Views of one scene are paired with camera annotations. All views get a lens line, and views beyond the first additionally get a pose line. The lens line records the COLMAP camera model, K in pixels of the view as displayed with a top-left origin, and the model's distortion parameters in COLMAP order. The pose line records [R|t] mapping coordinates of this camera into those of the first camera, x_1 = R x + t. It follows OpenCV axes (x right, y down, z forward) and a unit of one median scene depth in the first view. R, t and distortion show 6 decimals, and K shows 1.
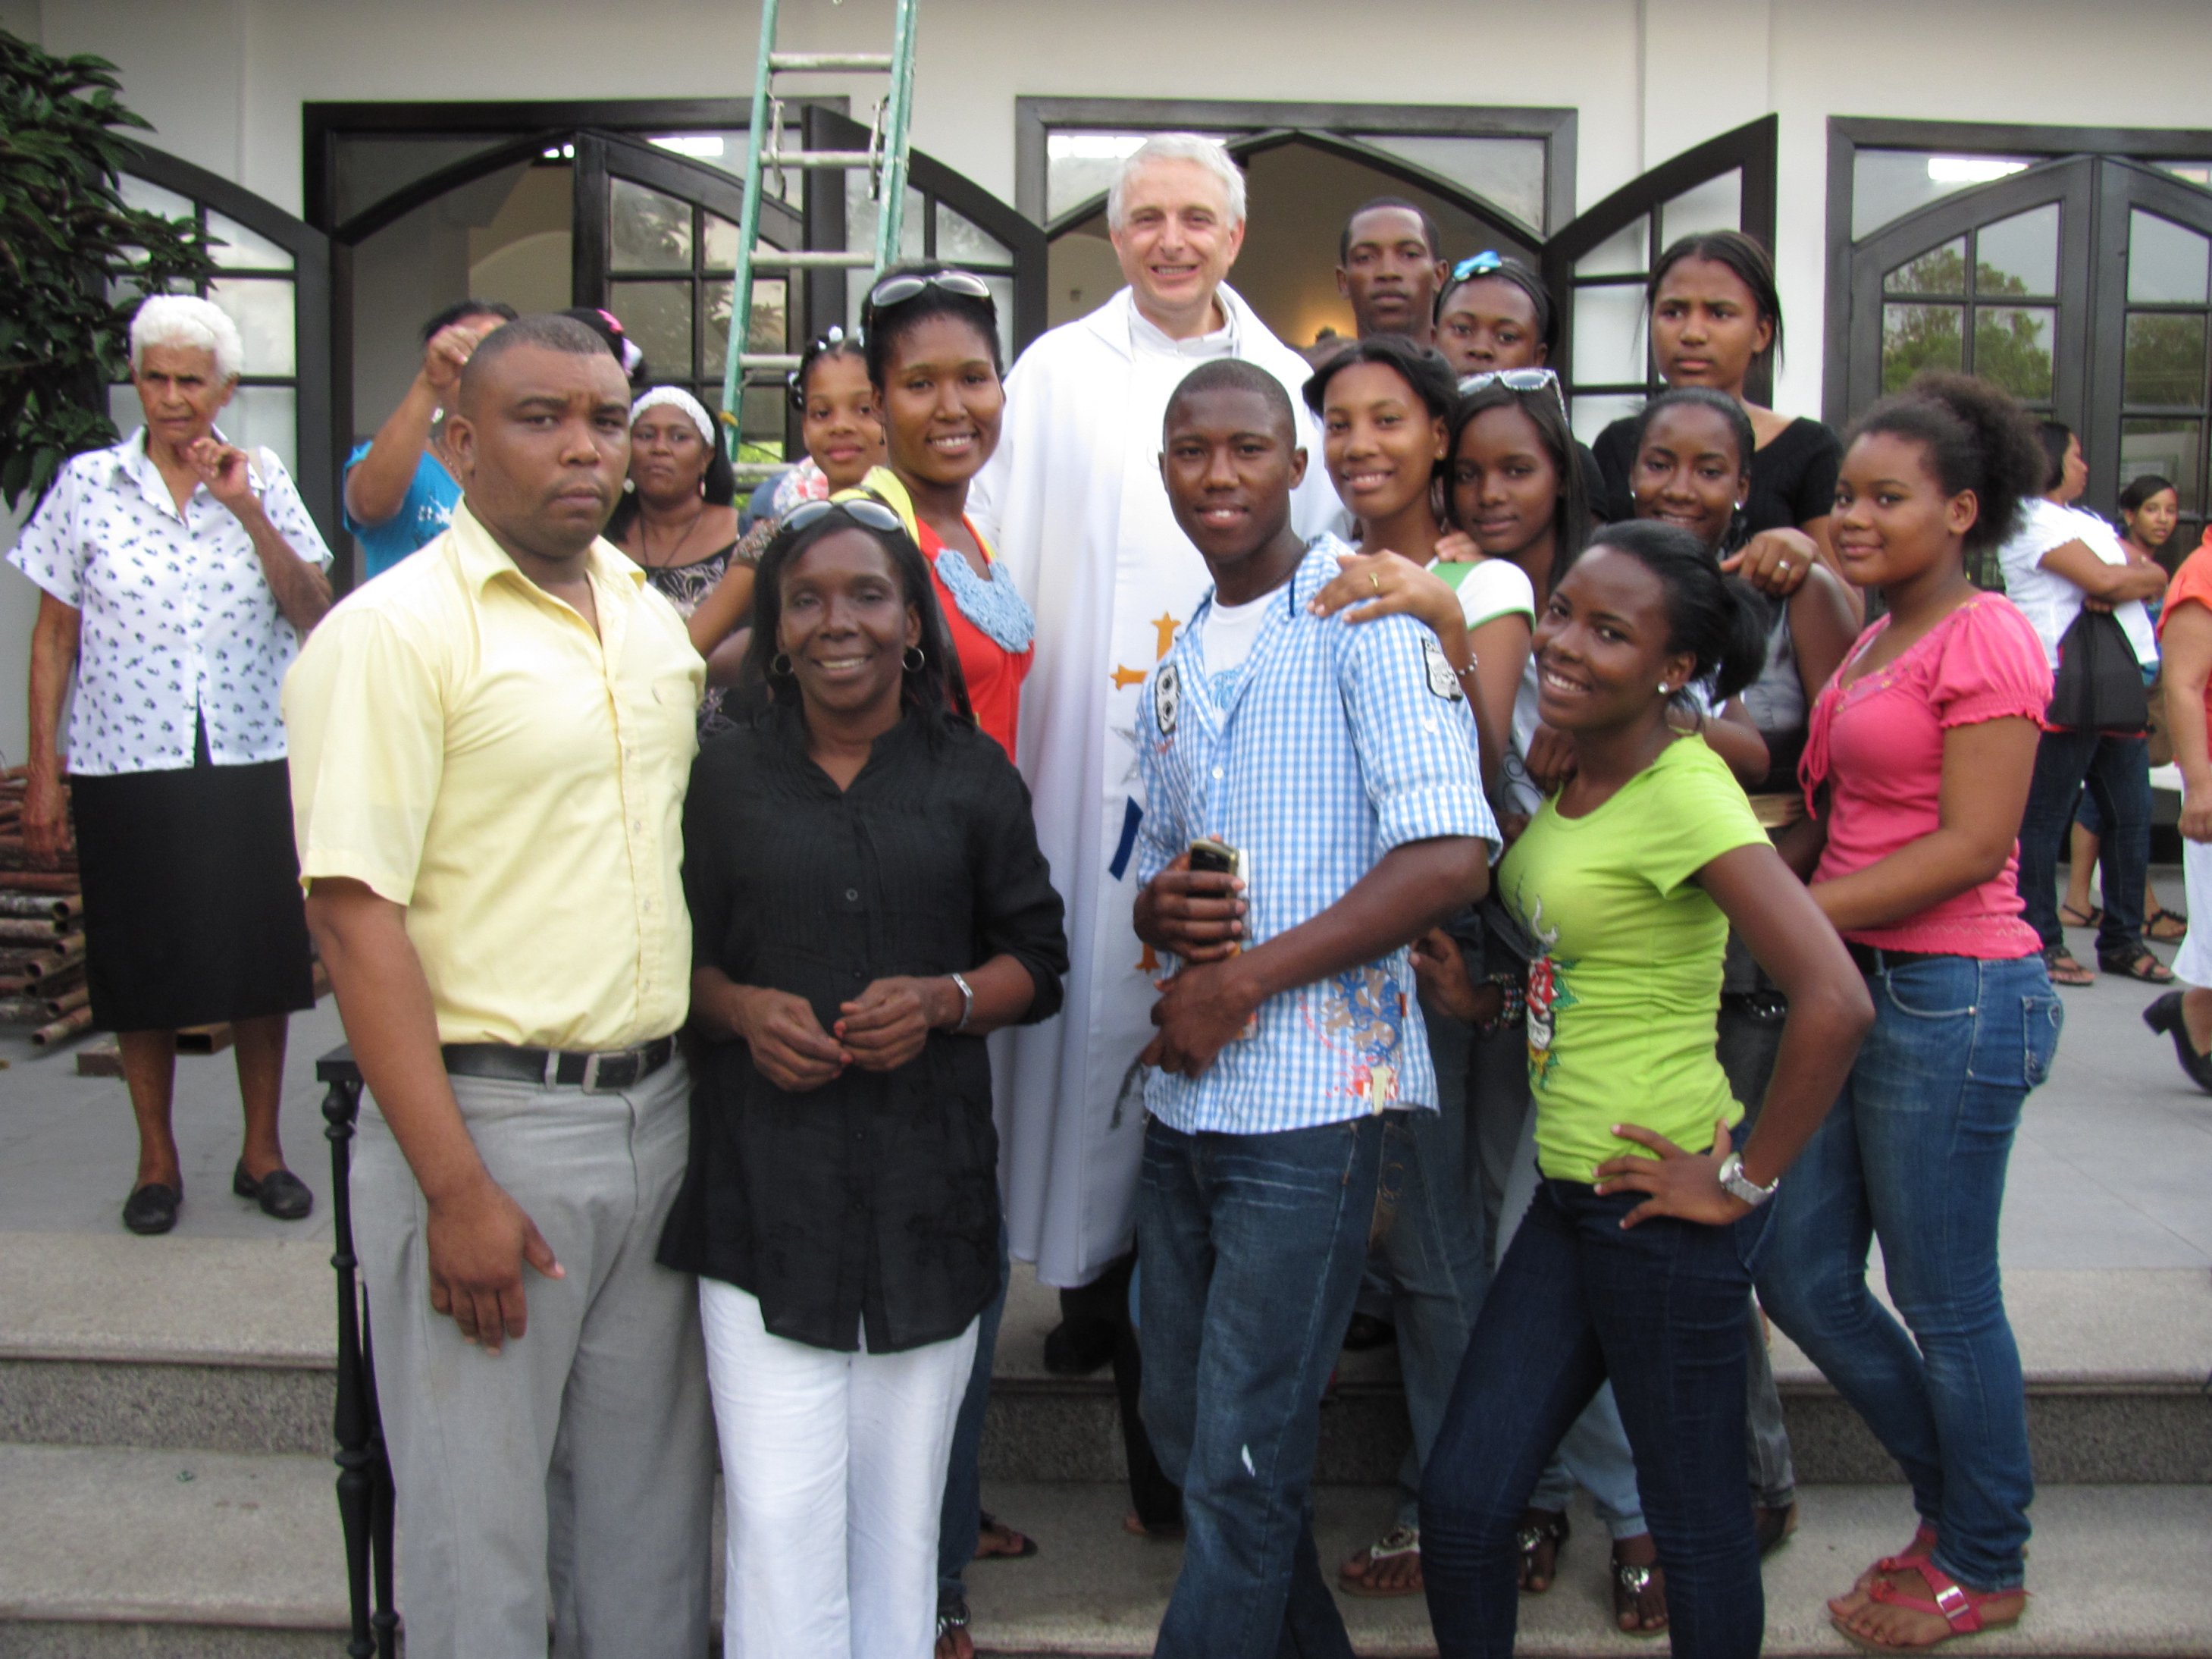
lens RADIAL K [[2358.4, 0, 1118.6], [0, 2358.4, 831.6], [0, 0, 1]] dist [-0.084725, 0.000000]
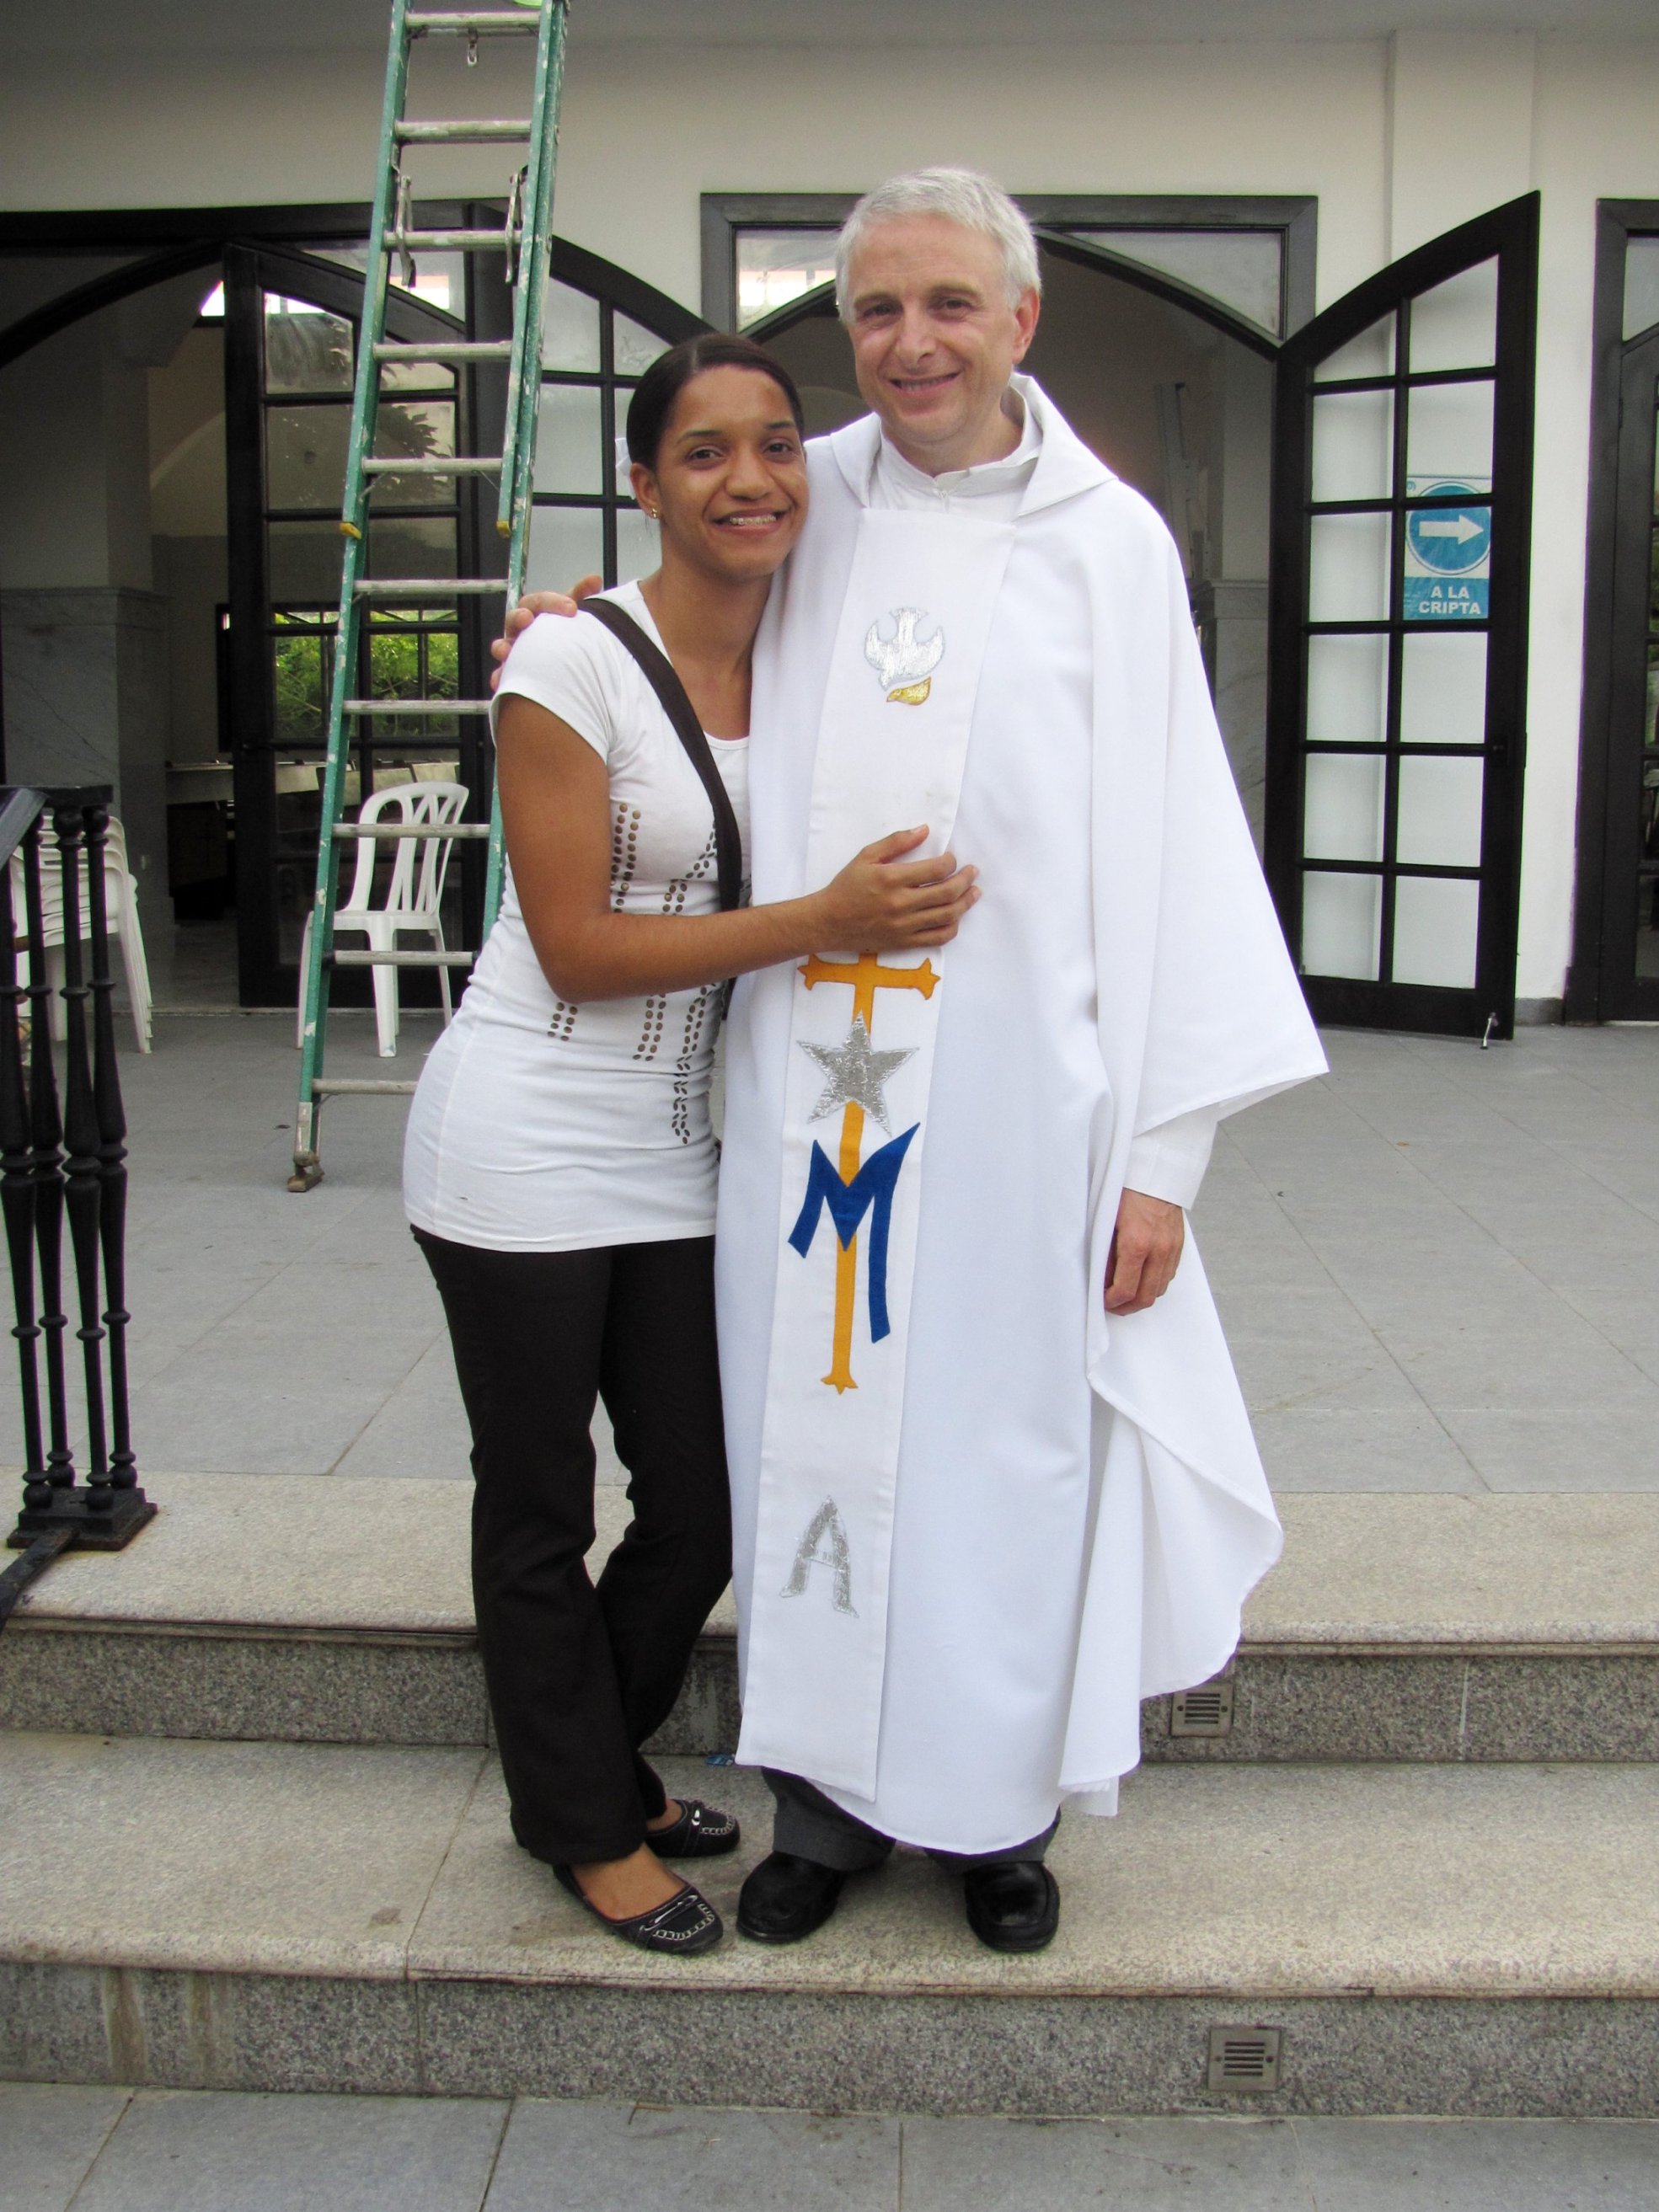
lens RADIAL K [[2358.4, 0, 802.4], [0, 2358.4, 1135.9], [0, 0, 1]] dist [-0.084725, 0.000000]
pose [[0.999381, -0.005780, -0.034709, 0.025666], [0.007621, 0.998559, 0.053126, 0.006222], [0.034352, -0.053358, 0.997984, 0.073592]]
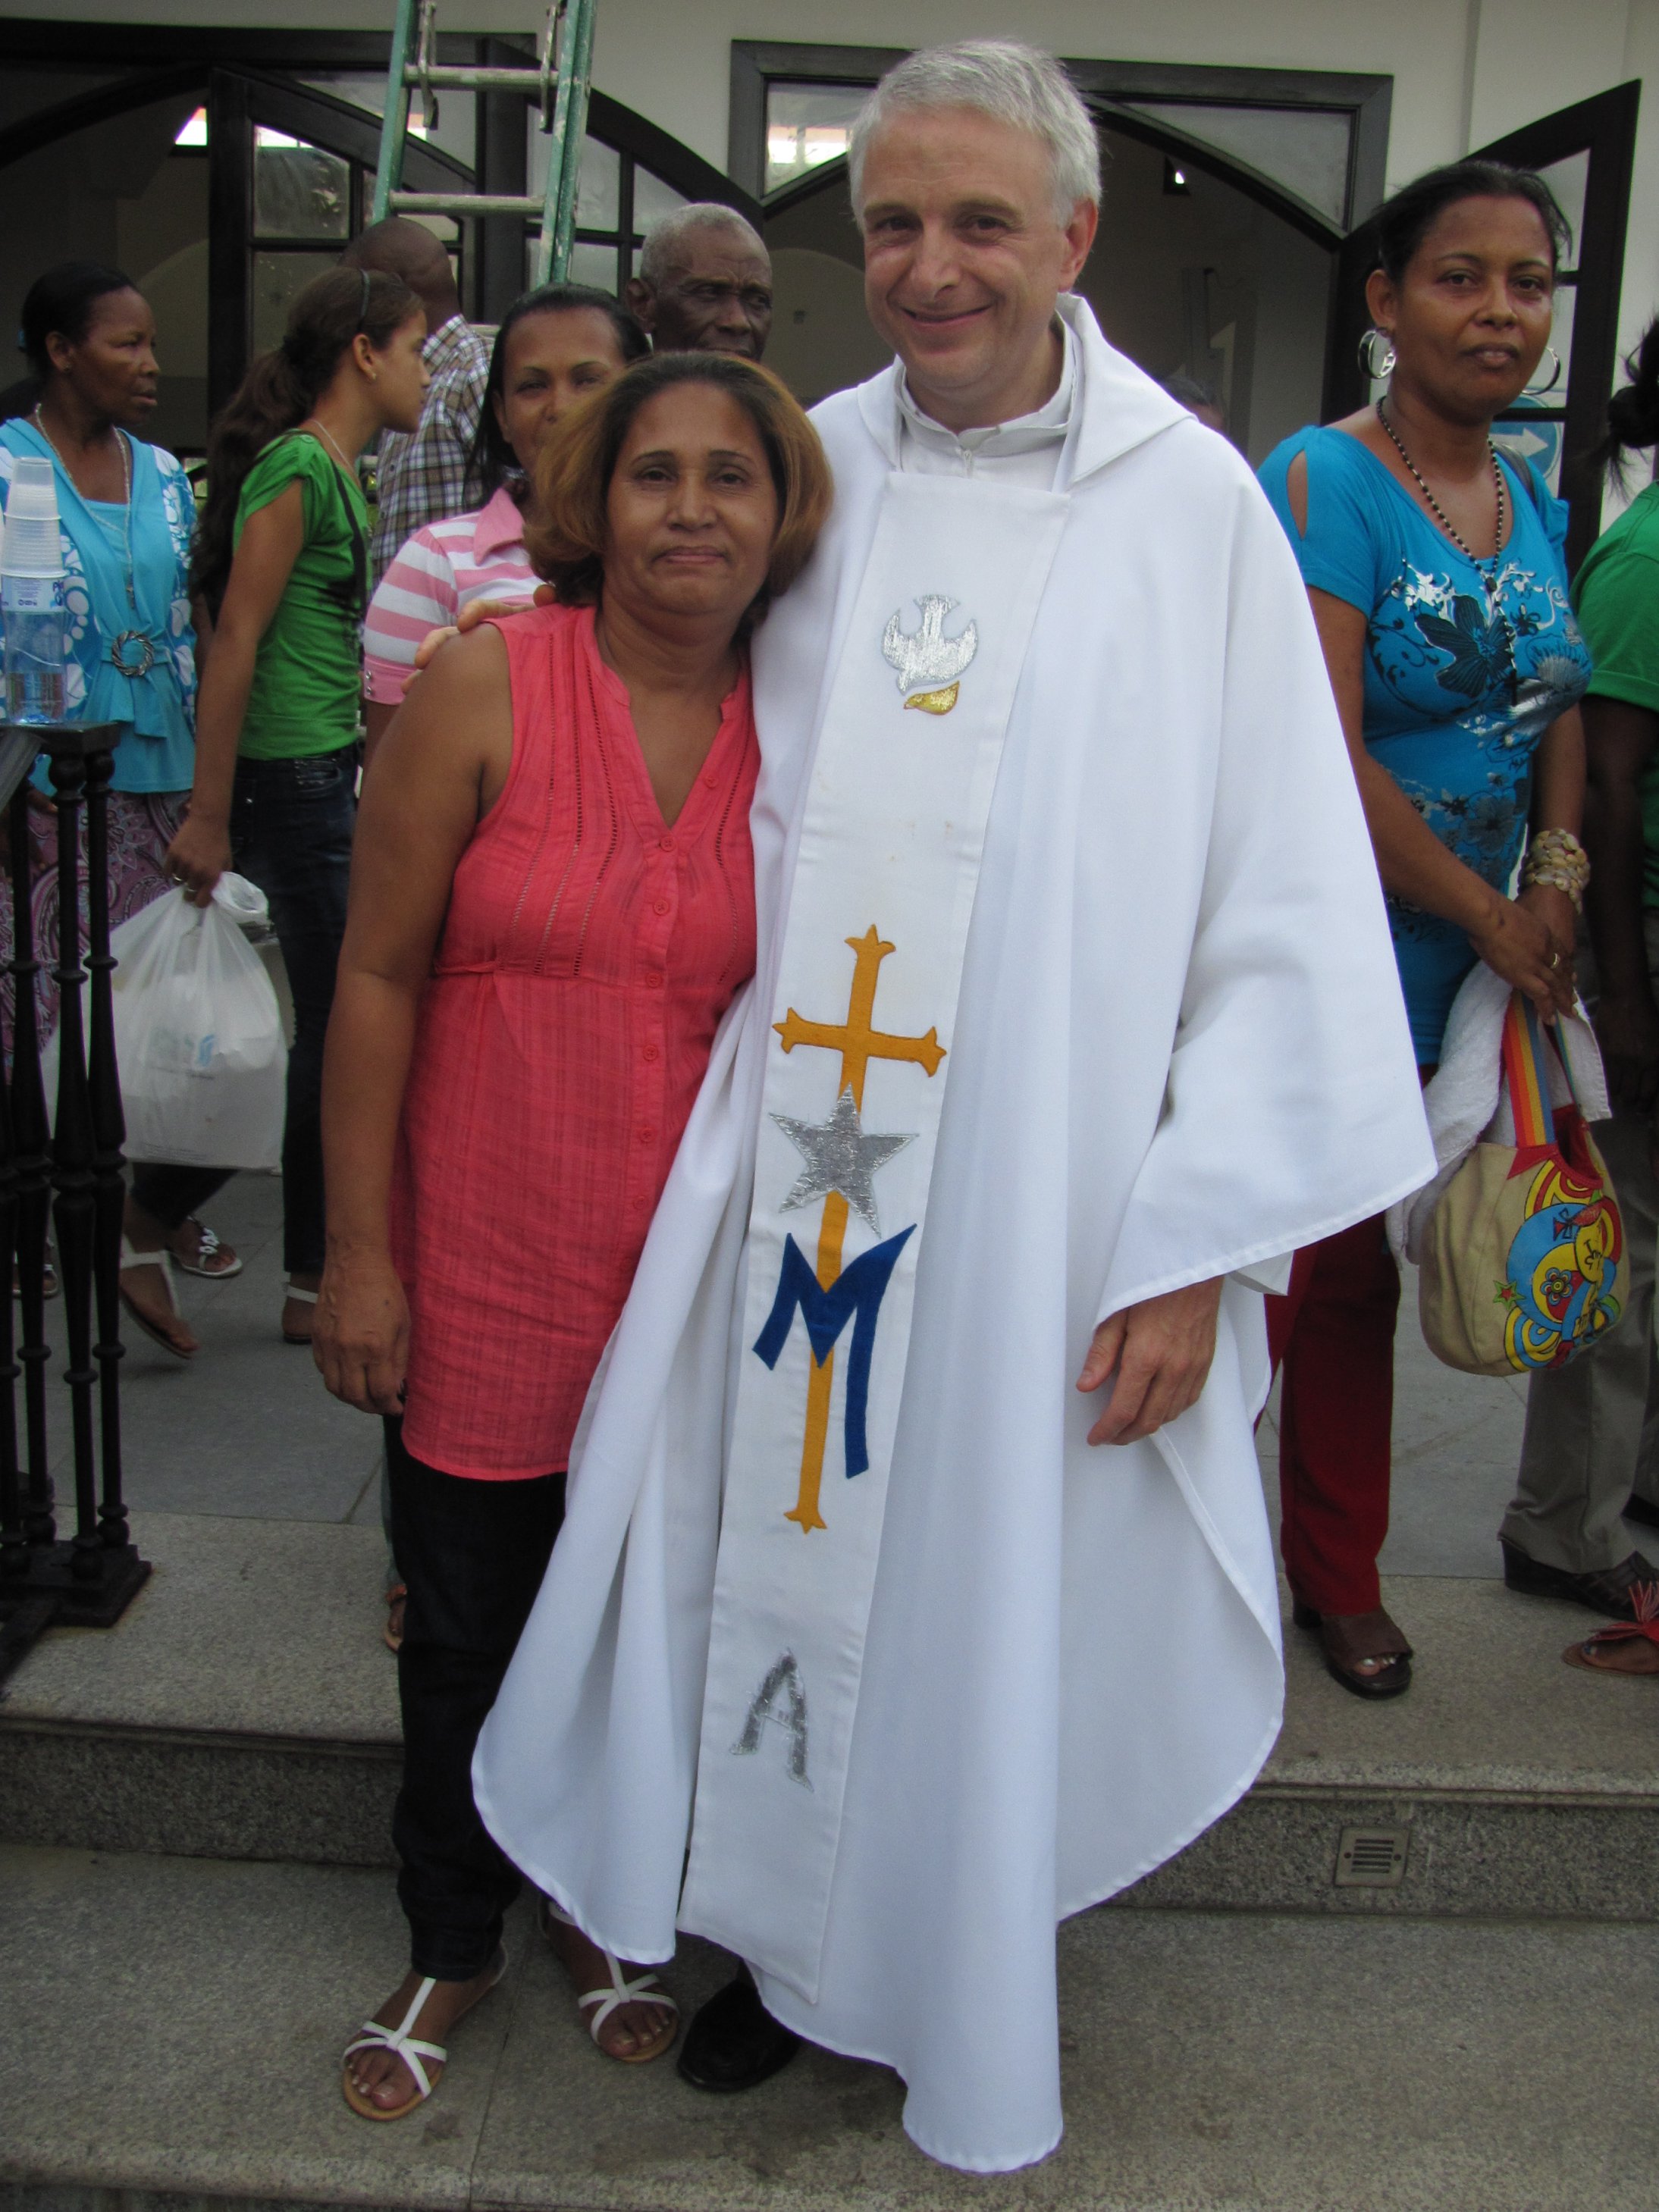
lens RADIAL K [[2358.4, 0, 826.8], [0, 2358.4, 1134.6], [0, 0, 1]] dist [-0.084725, 0.000000]
pose [[0.999506, 0.031338, 0.002490, 0.000708], [-0.031424, 0.993743, 0.107183, -0.010944], [0.000884, -0.107209, 0.994236, 0.124492]]
